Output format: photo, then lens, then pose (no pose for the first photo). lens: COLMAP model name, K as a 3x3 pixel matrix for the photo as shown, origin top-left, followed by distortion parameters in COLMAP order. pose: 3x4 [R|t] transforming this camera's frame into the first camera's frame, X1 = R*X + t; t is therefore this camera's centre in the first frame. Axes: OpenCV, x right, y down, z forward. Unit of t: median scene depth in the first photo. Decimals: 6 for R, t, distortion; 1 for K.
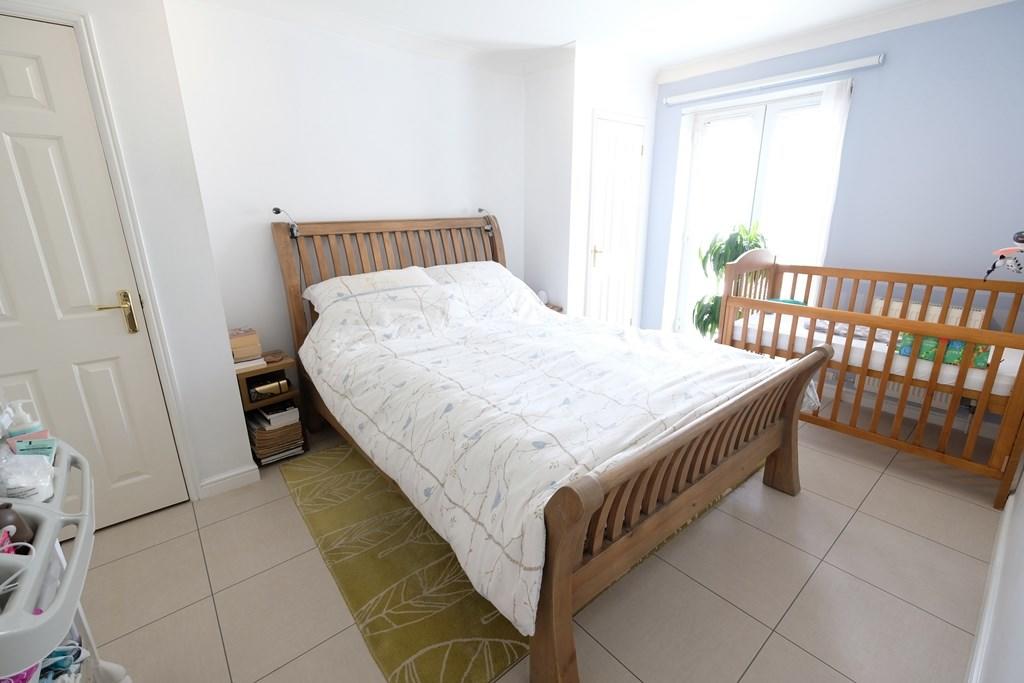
lens RADIAL K [[445.7, 0, 512.5], [0, 445.7, 337.2], [0, 0, 1]] dist [0.001971, -0.000315]
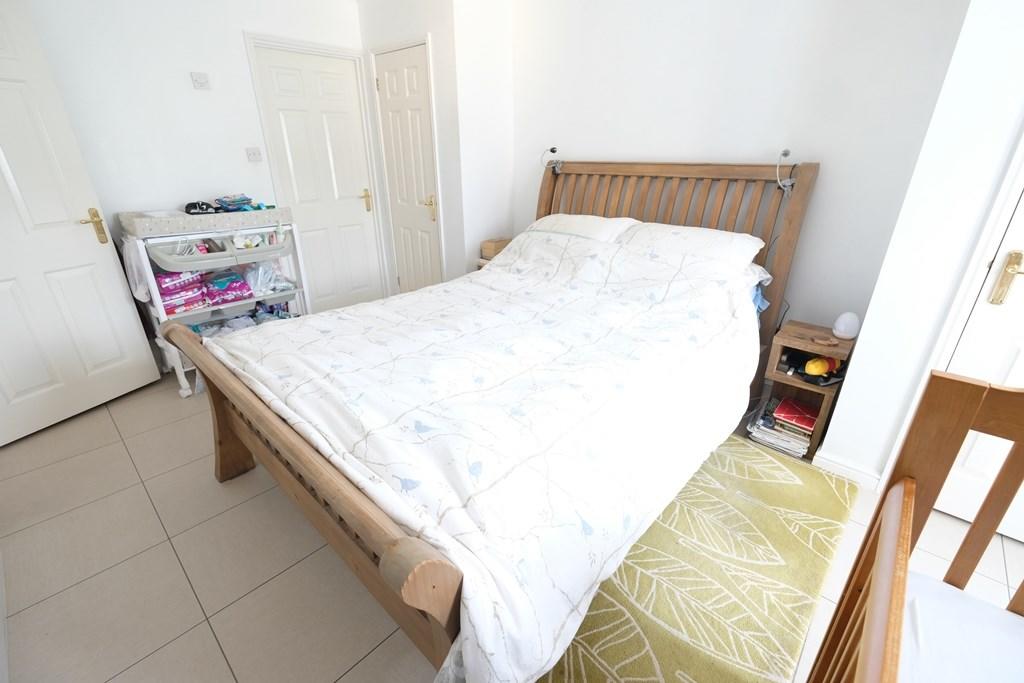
lens RADIAL K [[445.7, 0, 512.5], [0, 445.7, 337.2], [0, 0, 1]] dist [0.001971, -0.000315]
pose [[0.125380, 0.386326, -0.913801, 0.734763], [-0.280938, 0.897194, 0.340759, -0.213300], [0.951501, 0.213997, 0.221025, 0.748830]]
